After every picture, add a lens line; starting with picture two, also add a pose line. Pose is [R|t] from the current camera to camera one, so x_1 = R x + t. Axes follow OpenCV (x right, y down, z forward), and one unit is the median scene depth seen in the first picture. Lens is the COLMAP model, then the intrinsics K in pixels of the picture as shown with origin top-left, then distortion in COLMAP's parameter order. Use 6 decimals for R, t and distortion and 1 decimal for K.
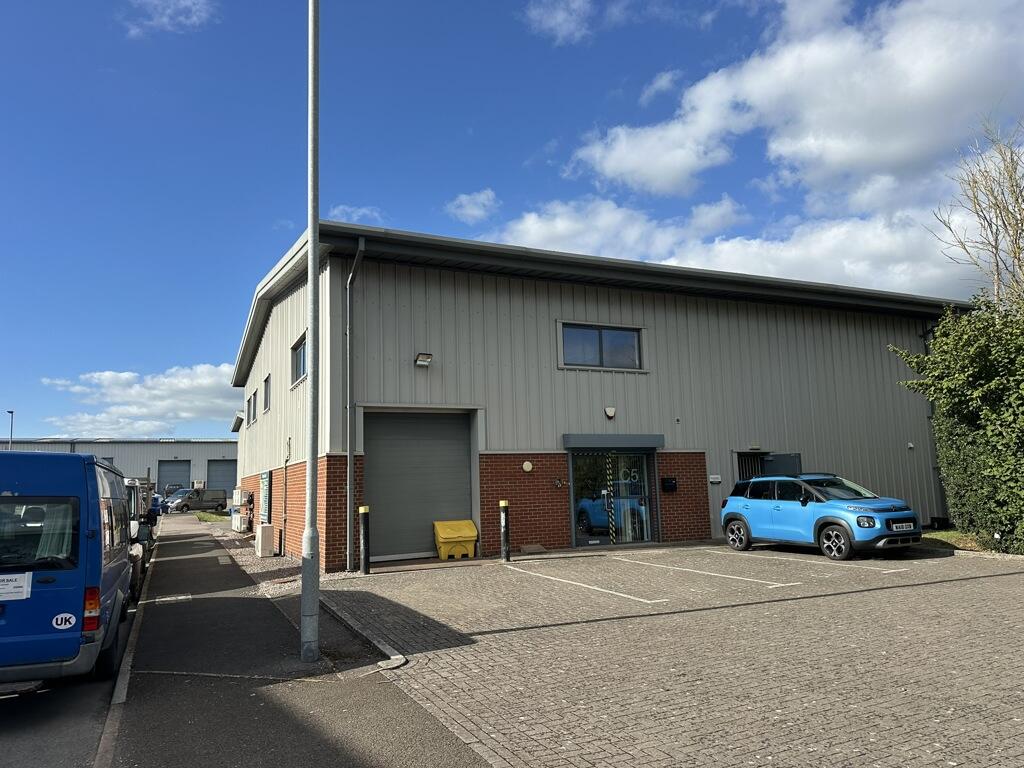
lens RADIAL K [[711.0, 0, 493.4], [0, 711.0, 386.9], [0, 0, 1]] dist [0.038747, -0.005205]
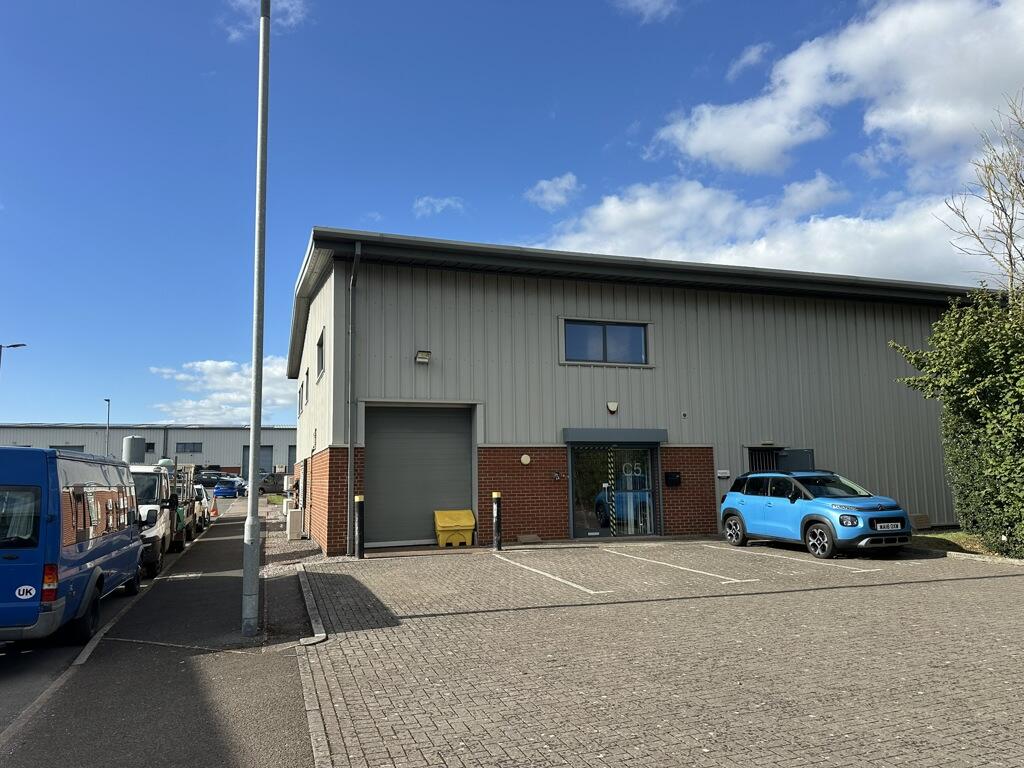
lens RADIAL K [[711.0, 0, 493.4], [0, 711.0, 386.9], [0, 0, 1]] dist [0.038747, -0.005205]
pose [[0.993275, 0.000892, -0.115772, 0.121821], [0.001138, 0.999847, 0.017473, -0.011680], [0.115770, -0.017487, 0.993122, -0.029500]]
